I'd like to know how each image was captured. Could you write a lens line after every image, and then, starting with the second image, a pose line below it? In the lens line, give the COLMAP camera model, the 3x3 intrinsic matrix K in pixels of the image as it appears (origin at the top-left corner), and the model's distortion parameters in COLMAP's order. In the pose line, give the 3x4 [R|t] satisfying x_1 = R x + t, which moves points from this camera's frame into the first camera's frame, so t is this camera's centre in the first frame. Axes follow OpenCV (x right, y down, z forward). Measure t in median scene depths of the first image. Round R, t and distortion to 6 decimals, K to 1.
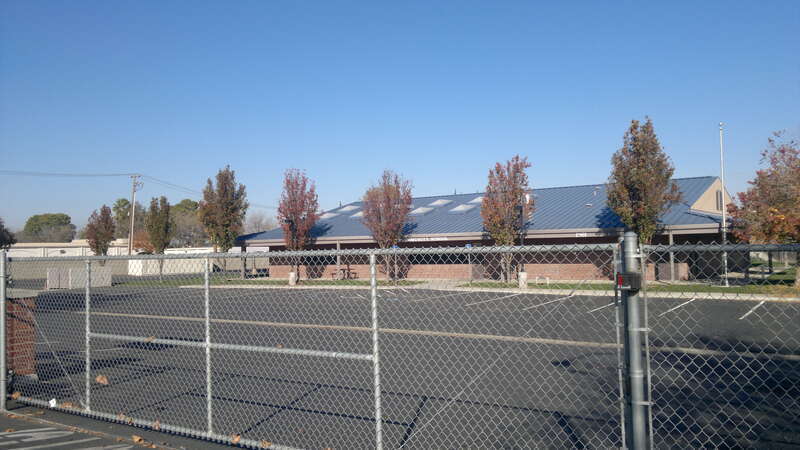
lens RADIAL K [[679.5, 0, 400.0], [0, 679.5, 225.0], [0, 0, 1]] dist [0.002345, -0.012577]
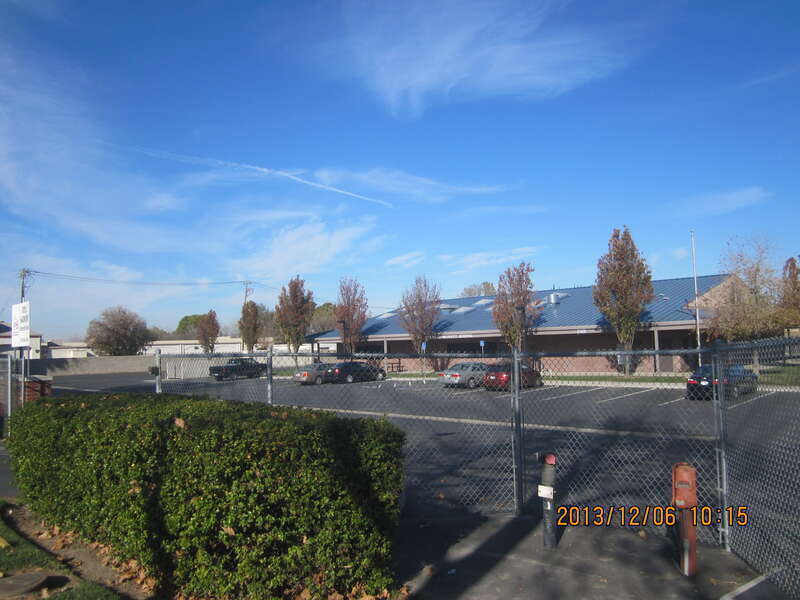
lens RADIAL K [[679.9, 0, 400.0], [0, 679.9, 300.0], [0, 0, 1]] dist [-0.072194, 0.000538]
pose [[0.976133, -0.020350, -0.216218, 0.183992], [0.014255, 0.999457, -0.029714, -0.006779], [0.216705, 0.025923, 0.975893, -0.119458]]
